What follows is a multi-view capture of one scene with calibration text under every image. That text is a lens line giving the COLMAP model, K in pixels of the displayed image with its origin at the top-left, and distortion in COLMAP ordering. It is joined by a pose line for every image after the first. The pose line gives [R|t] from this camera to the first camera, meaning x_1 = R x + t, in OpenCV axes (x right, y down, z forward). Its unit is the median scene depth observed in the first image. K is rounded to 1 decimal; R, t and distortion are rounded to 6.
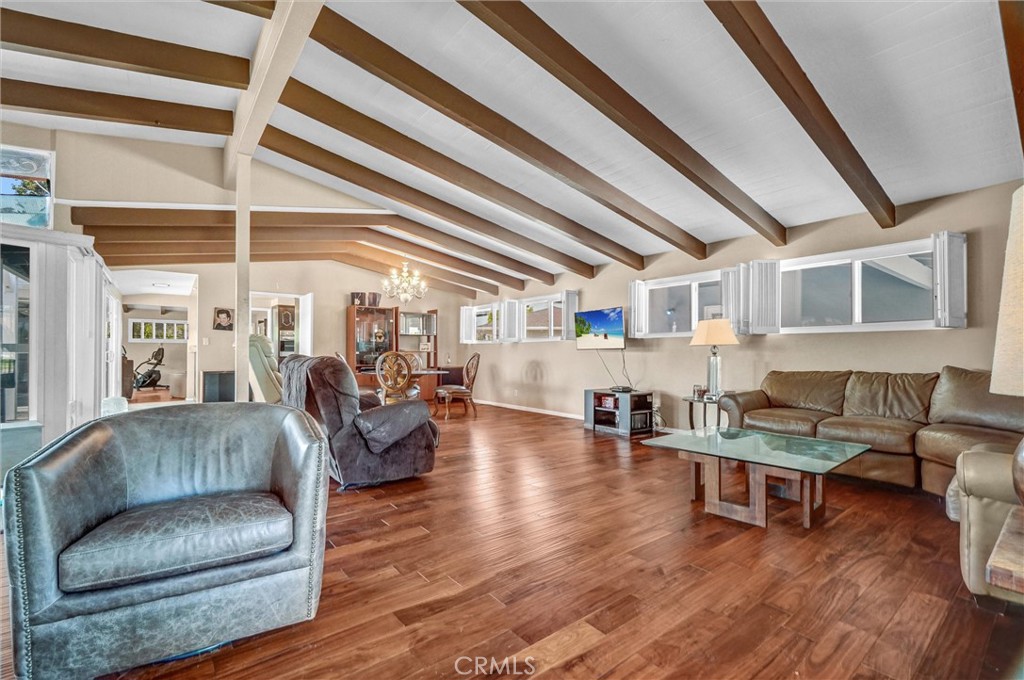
lens RADIAL K [[448.1, 0, 514.2], [0, 448.1, 352.9], [0, 0, 1]] dist [0.001174, 0.000277]
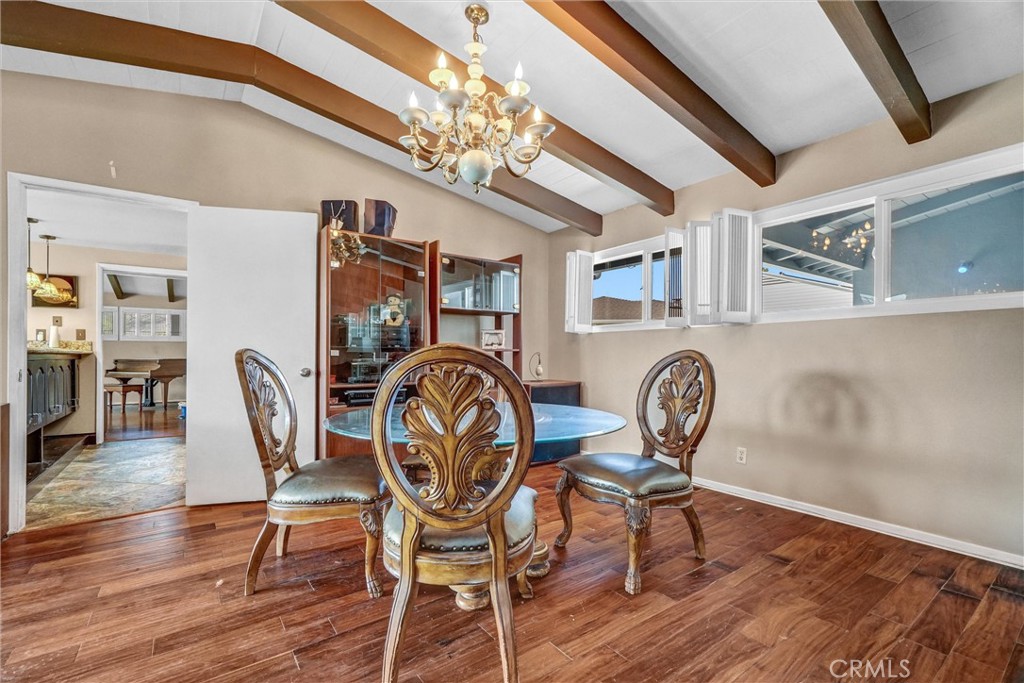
lens RADIAL K [[448.1, 0, 514.2], [0, 448.1, 354.4], [0, 0, 1]] dist [0.001174, 0.000277]
pose [[0.999412, -0.001088, -0.034279, -0.176247], [0.001174, 0.999996, 0.002490, 0.000951], [0.034276, -0.002529, 0.999409, 0.597205]]
